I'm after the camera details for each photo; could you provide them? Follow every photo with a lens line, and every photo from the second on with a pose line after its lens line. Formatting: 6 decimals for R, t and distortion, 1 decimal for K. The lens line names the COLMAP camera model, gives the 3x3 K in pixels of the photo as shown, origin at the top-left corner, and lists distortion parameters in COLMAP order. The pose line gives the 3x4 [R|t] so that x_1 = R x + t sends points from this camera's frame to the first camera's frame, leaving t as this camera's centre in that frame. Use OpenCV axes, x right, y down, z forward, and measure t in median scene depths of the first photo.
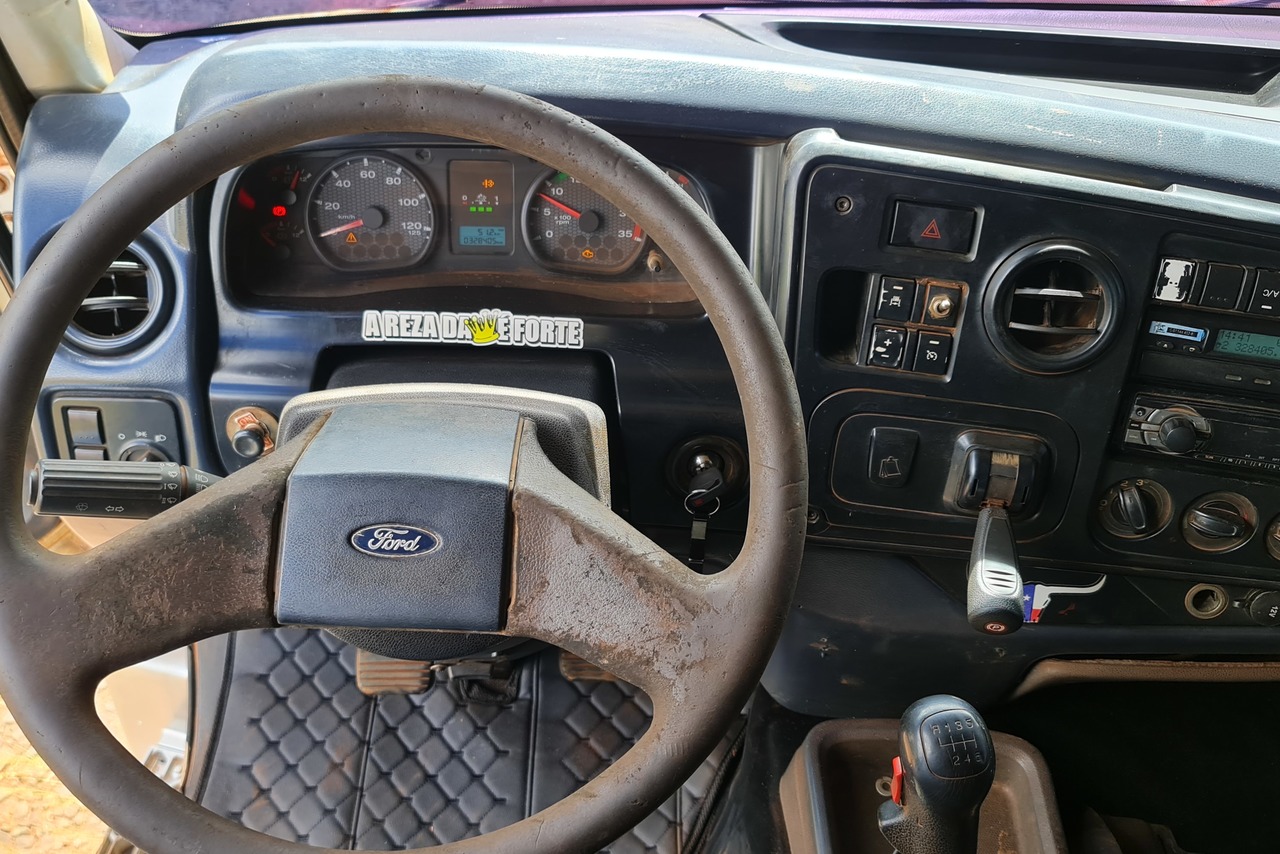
lens RADIAL K [[1272.1, 0, 637.8], [0, 1272.1, 423.6], [0, 0, 1]] dist [0.052603, 0.000000]
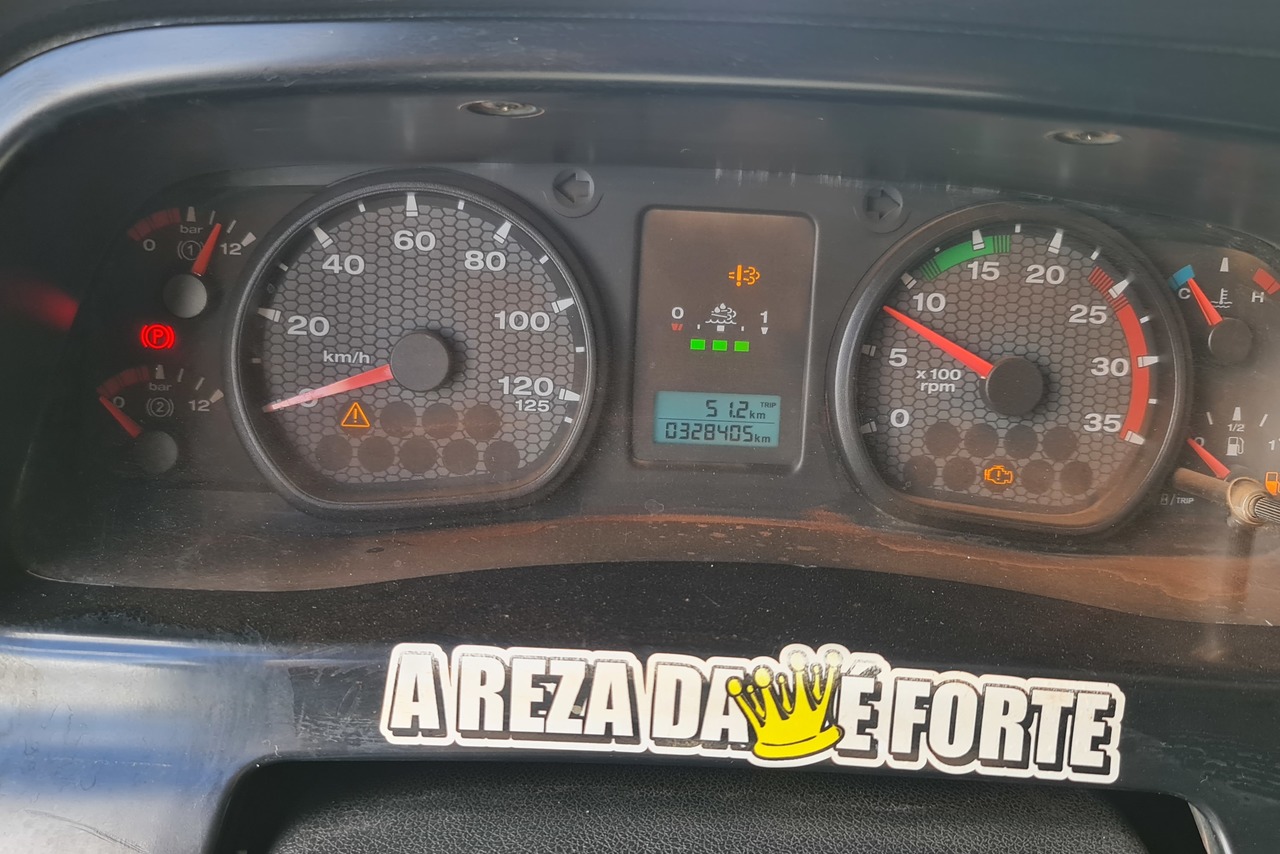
lens RADIAL K [[1272.1, 0, 638.2], [0, 1272.1, 426.5], [0, 0, 1]] dist [0.052603, 0.000000]
pose [[0.999513, 0.022838, 0.021257, -0.158551], [-0.018510, 0.982516, -0.185258, -0.080838], [-0.025117, 0.184774, 0.982460, 0.671898]]
